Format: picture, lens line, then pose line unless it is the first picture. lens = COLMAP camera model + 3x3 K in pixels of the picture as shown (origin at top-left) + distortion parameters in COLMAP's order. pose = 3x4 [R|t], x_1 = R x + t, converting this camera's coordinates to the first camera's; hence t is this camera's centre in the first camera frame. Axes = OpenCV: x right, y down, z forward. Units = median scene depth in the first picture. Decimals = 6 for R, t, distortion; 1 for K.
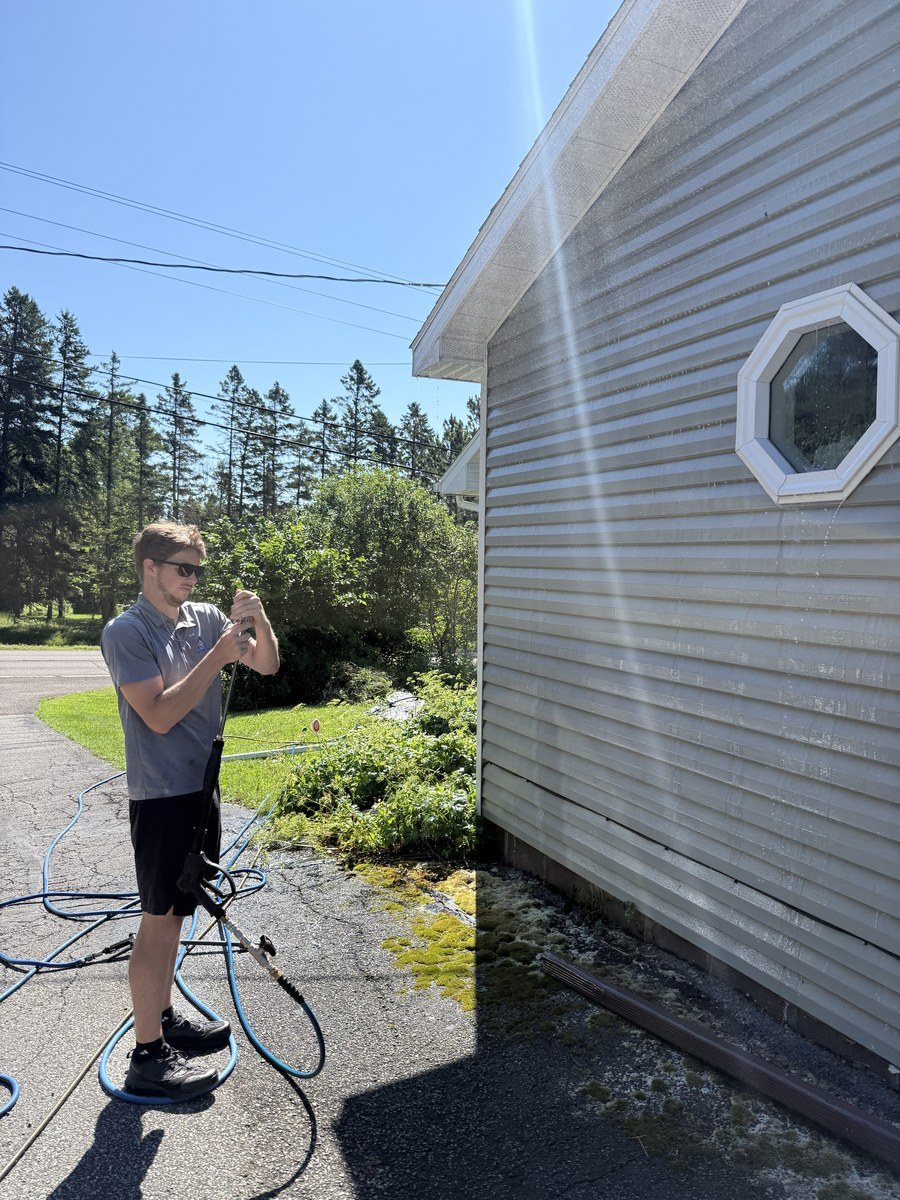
lens RADIAL K [[860.7, 0, 447.2], [0, 860.7, 572.3], [0, 0, 1]] dist [-0.008974, -0.006987]
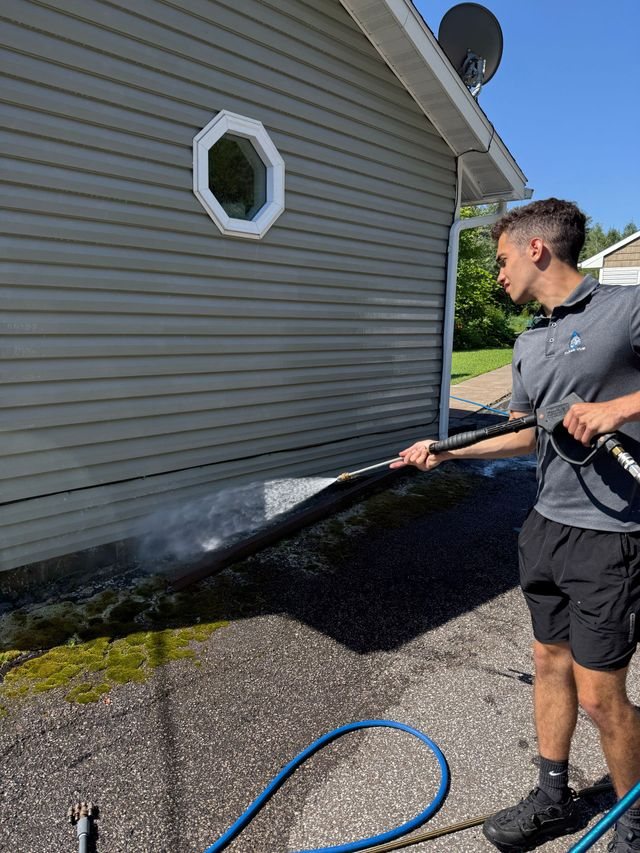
lens RADIAL K [[608.5, 0, 320.0], [0, 608.5, 426.5], [0, 0, 1]] dist [-0.001590, -0.001394]
pose [[-0.356662, -0.183503, 0.916034, -0.848790], [-0.007389, 0.981043, 0.193649, 0.057724], [-0.934204, 0.062299, -0.351256, 1.257986]]
